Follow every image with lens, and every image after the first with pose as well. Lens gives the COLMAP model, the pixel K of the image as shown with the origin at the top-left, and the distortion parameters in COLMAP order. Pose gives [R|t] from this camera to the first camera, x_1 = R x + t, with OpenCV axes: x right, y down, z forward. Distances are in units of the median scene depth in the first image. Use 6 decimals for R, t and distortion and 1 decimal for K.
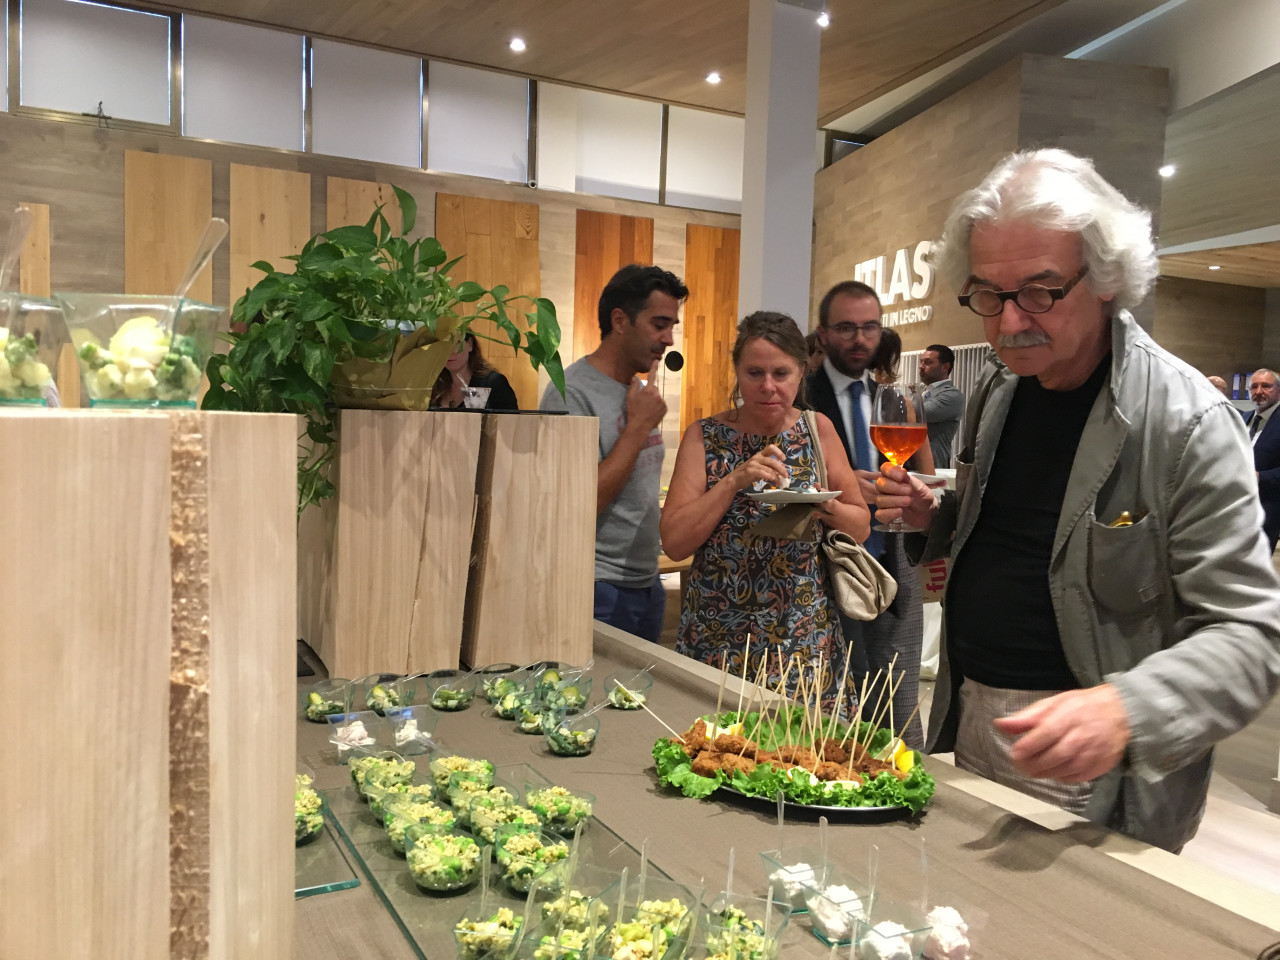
lens RADIAL K [[1095.6, 0, 640.0], [0, 1095.6, 480.0], [0, 0, 1]] dist [0.094807, -0.136485]
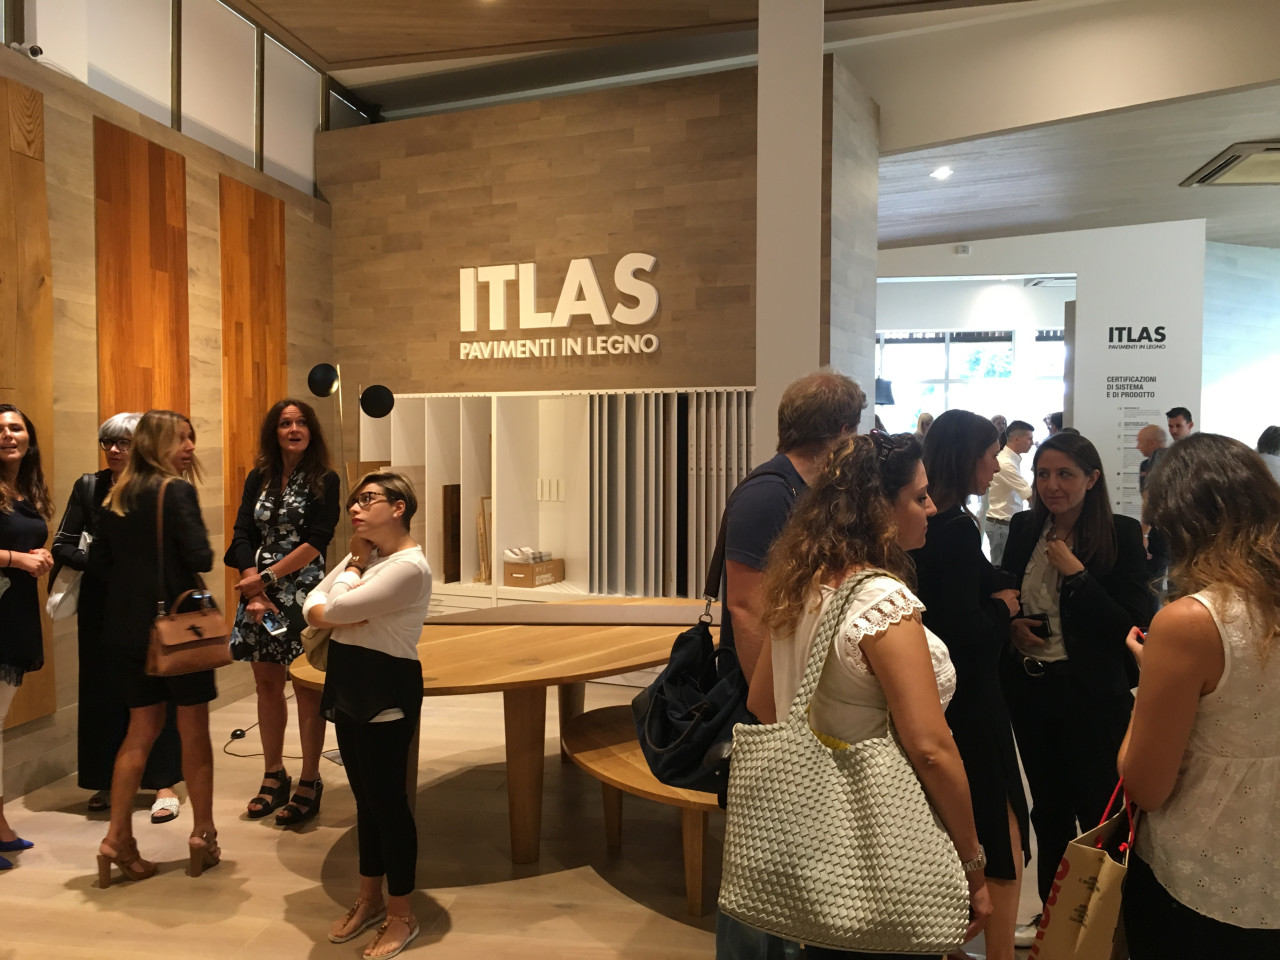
lens RADIAL K [[1095.6, 0, 640.0], [0, 1095.6, 480.0], [0, 0, 1]] dist [0.094807, -0.136485]
pose [[0.604144, -0.056975, 0.794836, -0.345755], [0.063950, 0.997690, 0.022909, -0.063176], [-0.794305, 0.036989, 0.606392, 0.467110]]
